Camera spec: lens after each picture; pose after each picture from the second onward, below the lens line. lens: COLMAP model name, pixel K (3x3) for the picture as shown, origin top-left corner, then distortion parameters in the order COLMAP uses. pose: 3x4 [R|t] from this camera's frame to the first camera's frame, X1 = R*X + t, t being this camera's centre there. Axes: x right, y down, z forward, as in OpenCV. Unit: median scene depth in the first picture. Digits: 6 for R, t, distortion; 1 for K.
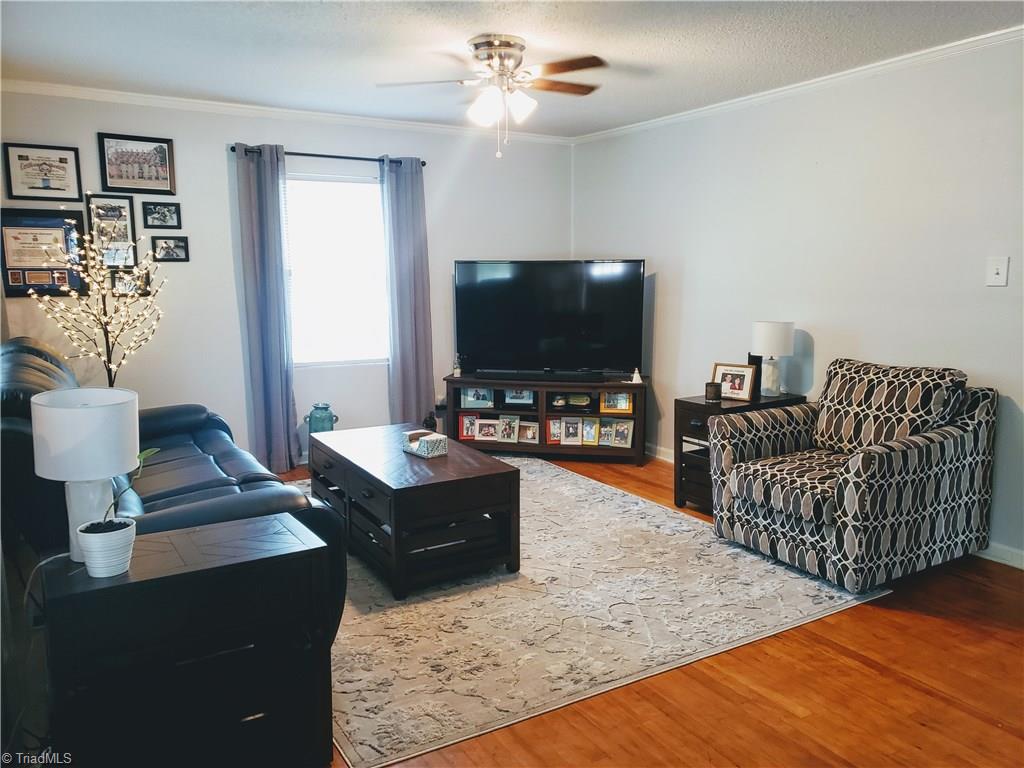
lens RADIAL K [[766.5, 0, 512.0], [0, 766.5, 384.0], [0, 0, 1]] dist [0.004764, 0.006011]
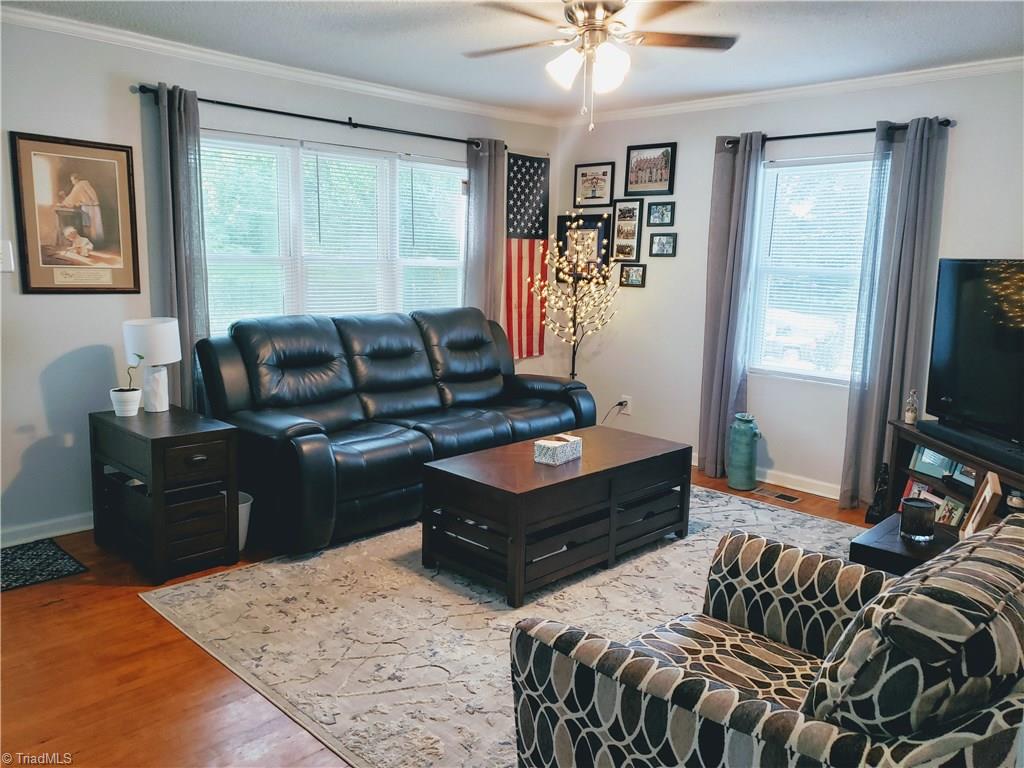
lens RADIAL K [[782.1, 0, 512.0], [0, 782.1, 384.0], [0, 0, 1]] dist [-0.005778, -0.003430]
pose [[0.266842, 0.161858, -0.950051, 0.591688], [-0.163939, 0.979052, 0.120753, -0.083750], [0.949694, 0.123529, 0.287787, 0.516073]]
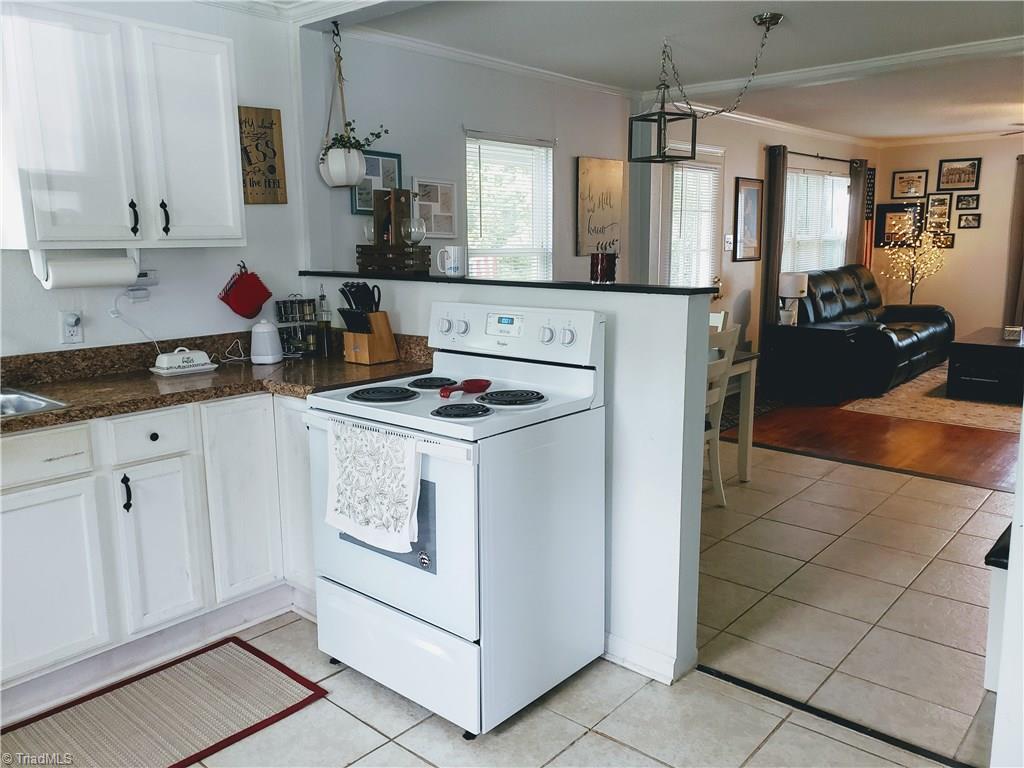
lens RADIAL K [[789.6, 0, 514.8], [0, 789.6, 370.0], [0, 0, 1]] dist [0.021774, 0.000009]
pose [[0.328998, 0.160378, -0.930612, 0.982750], [-0.126455, 0.984079, 0.124887, 0.064790], [0.935826, 0.076593, 0.344041, -0.585298]]
